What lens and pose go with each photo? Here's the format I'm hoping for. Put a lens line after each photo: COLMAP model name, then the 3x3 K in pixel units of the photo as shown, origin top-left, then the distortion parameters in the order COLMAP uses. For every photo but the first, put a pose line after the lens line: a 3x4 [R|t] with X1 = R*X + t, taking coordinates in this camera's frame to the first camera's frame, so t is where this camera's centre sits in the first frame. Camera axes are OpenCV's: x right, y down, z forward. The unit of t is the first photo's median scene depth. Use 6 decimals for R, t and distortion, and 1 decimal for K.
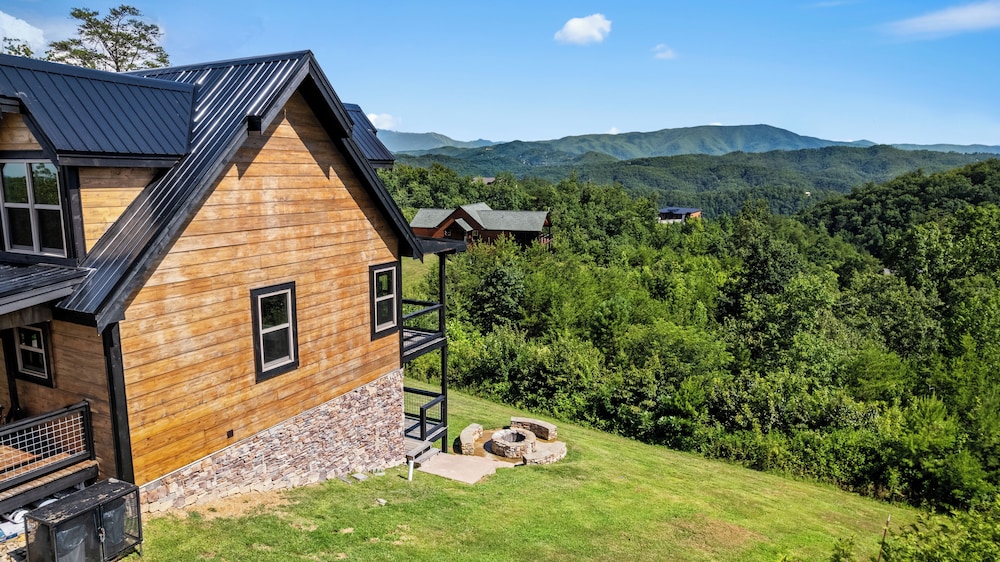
lens RADIAL K [[636.1, 0, 500.0], [0, 636.1, 281.0], [0, 0, 1]] dist [-0.050891, 0.002322]
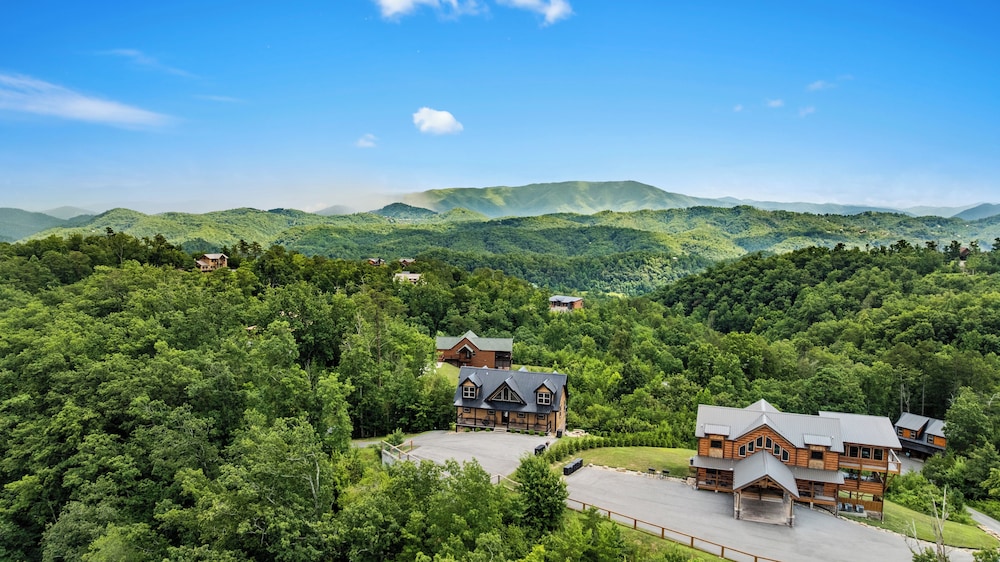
lens RADIAL K [[705.5, 0, 500.0], [0, 705.5, 281.0], [0, 0, 1]] dist [-0.020691, 0.000898]
pose [[0.979056, -0.002215, 0.203581, -1.138517], [0.020773, 0.995809, -0.089064, -0.299565], [-0.202531, 0.091428, 0.974999, -2.912376]]
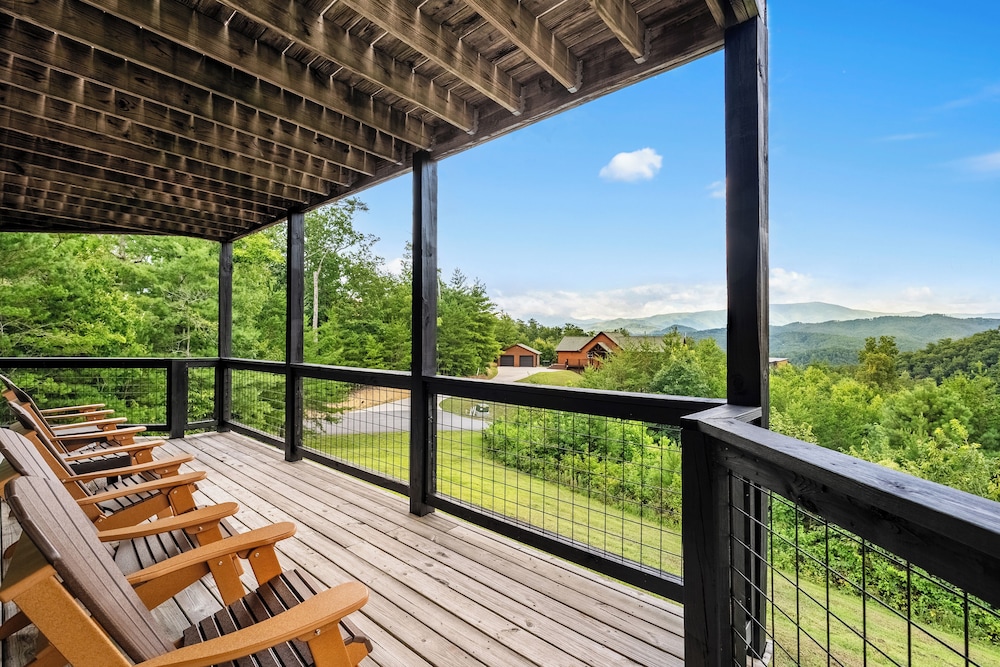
lens RADIAL K [[437.8, 0, 500.0], [0, 437.8, 333.5], [0, 0, 1]] dist [-0.000723, -0.000087]
pose [[0.971557, -0.008423, -0.236654, -0.169145], [-0.035617, 0.982801, -0.181199, 0.098735], [0.234110, 0.184474, 0.954548, 0.717022]]
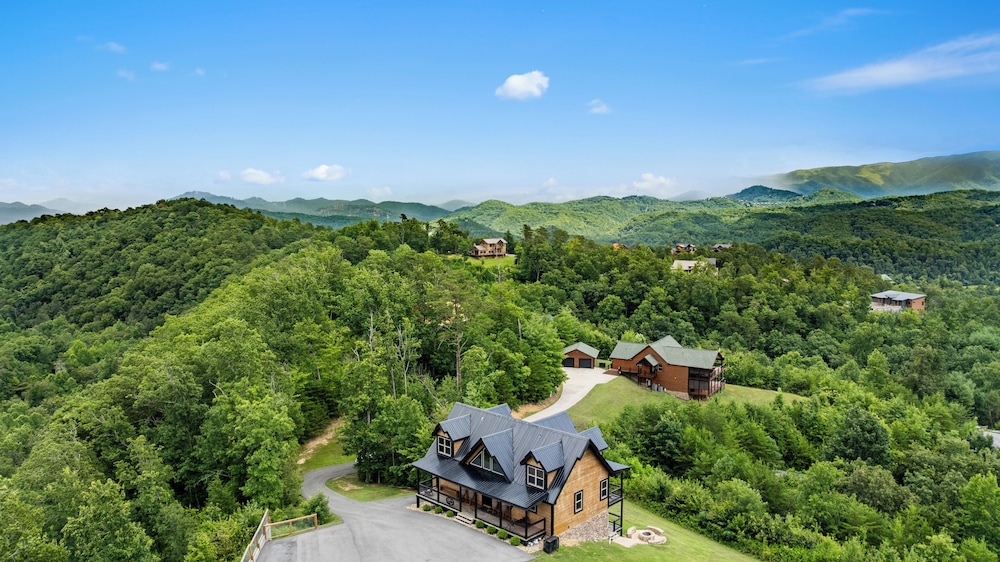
lens RADIAL K [[705.5, 0, 500.0], [0, 705.5, 281.0], [0, 0, 1]] dist [-0.020691, 0.000898]
pose [[0.957141, 0.018970, -0.289000, 0.193571], [-0.039459, 0.997089, -0.065235, -0.443998], [0.286921, 0.073842, 0.955104, -1.556262]]
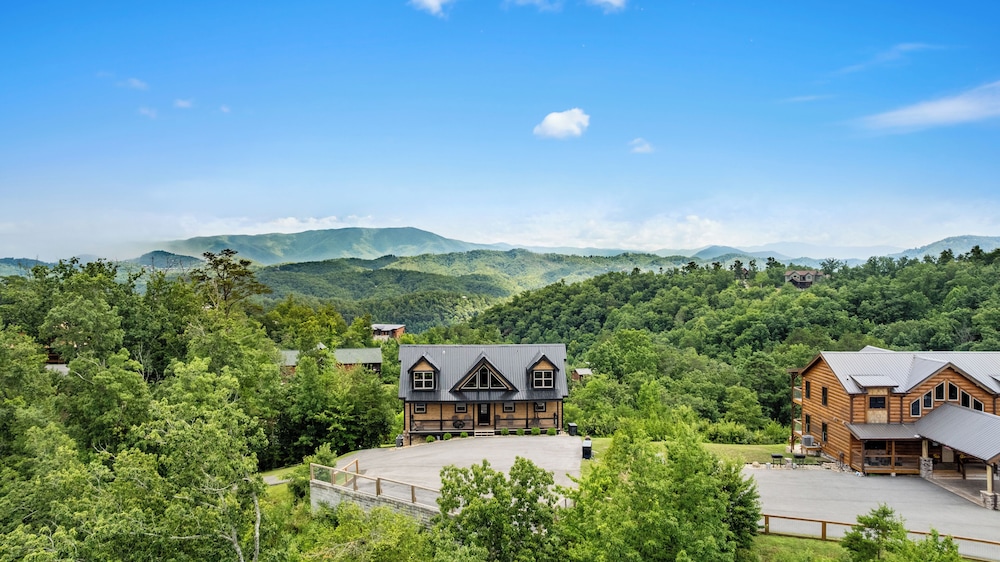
lens RADIAL K [[705.5, 0, 500.0], [0, 705.5, 281.0], [0, 0, 1]] dist [-0.020691, 0.000898]
pose [[0.870041, -0.012723, 0.492814, -1.451251], [0.092407, 0.986157, -0.137681, -0.050910], [-0.484240, 0.165328, 0.859173, -1.522882]]
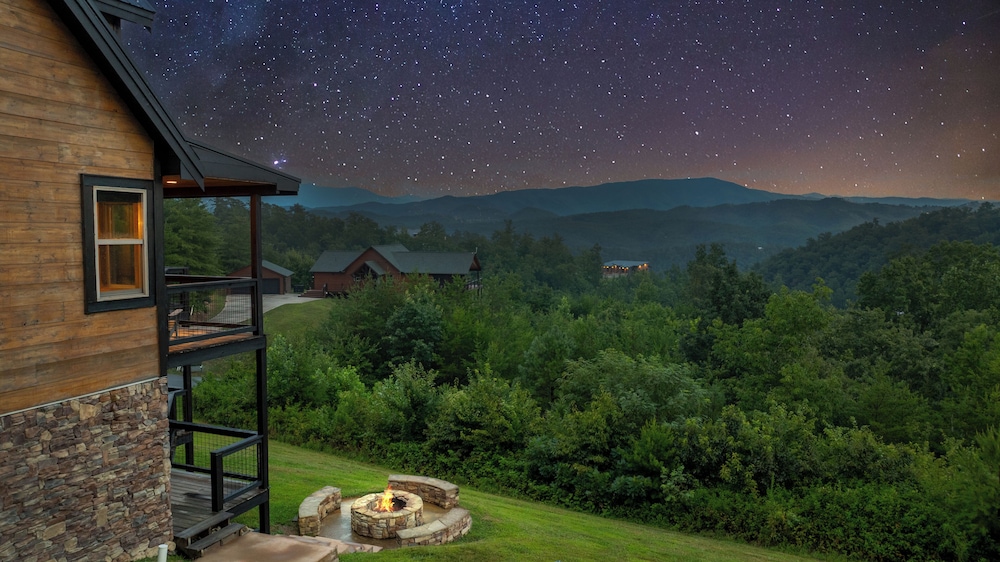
lens RADIAL K [[705.5, 0, 500.0], [0, 705.5, 281.0], [0, 0, 1]] dist [-0.020691, 0.000898]
pose [[0.995067, -0.010049, 0.098691, 0.045664], [0.019587, 0.995174, -0.096154, 0.067220], [-0.097249, 0.097613, 0.990462, 0.197433]]
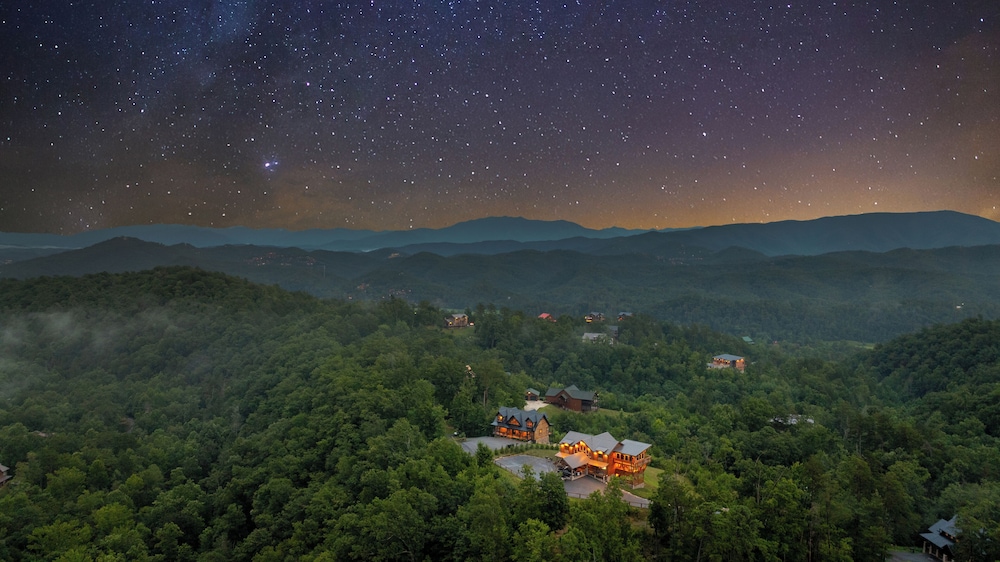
lens RADIAL K [[705.5, 0, 500.0], [0, 705.5, 281.0], [0, 0, 1]] dist [-0.020691, 0.000898]
pose [[0.981955, 0.013460, -0.188633, 0.758960], [-0.039629, 0.989963, -0.135659, -0.492097], [0.184914, 0.140687, 0.972633, -6.738720]]
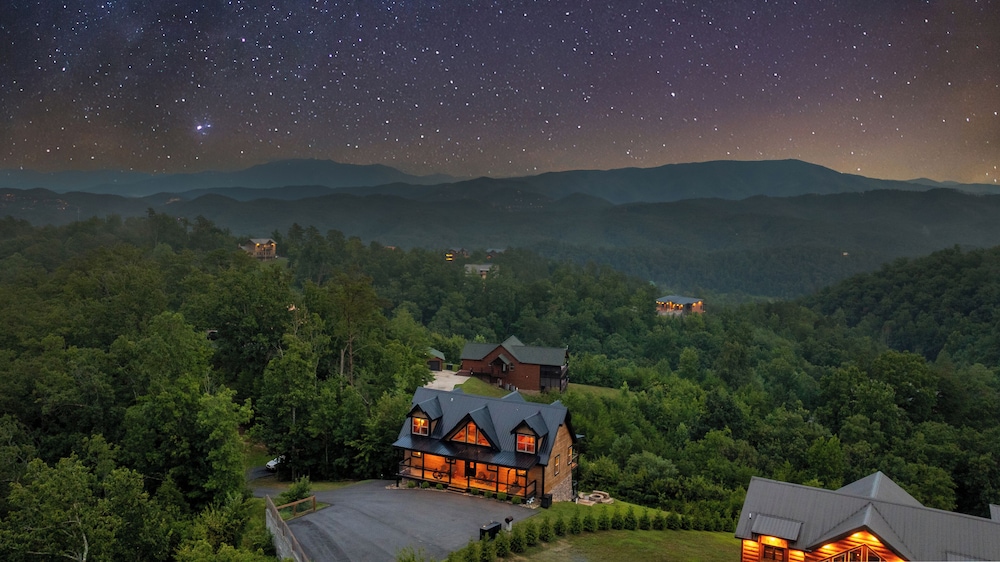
lens RADIAL K [[814.3, 0, 453.8], [0, 814.3, 238.7], [0, 0, 1]] dist [-0.022546, 0.001055]
pose [[0.999846, 0.015583, -0.008032, -0.468967], [-0.016539, 0.990375, -0.137422, -0.316056], [0.005814, 0.137533, 0.990480, -2.202361]]
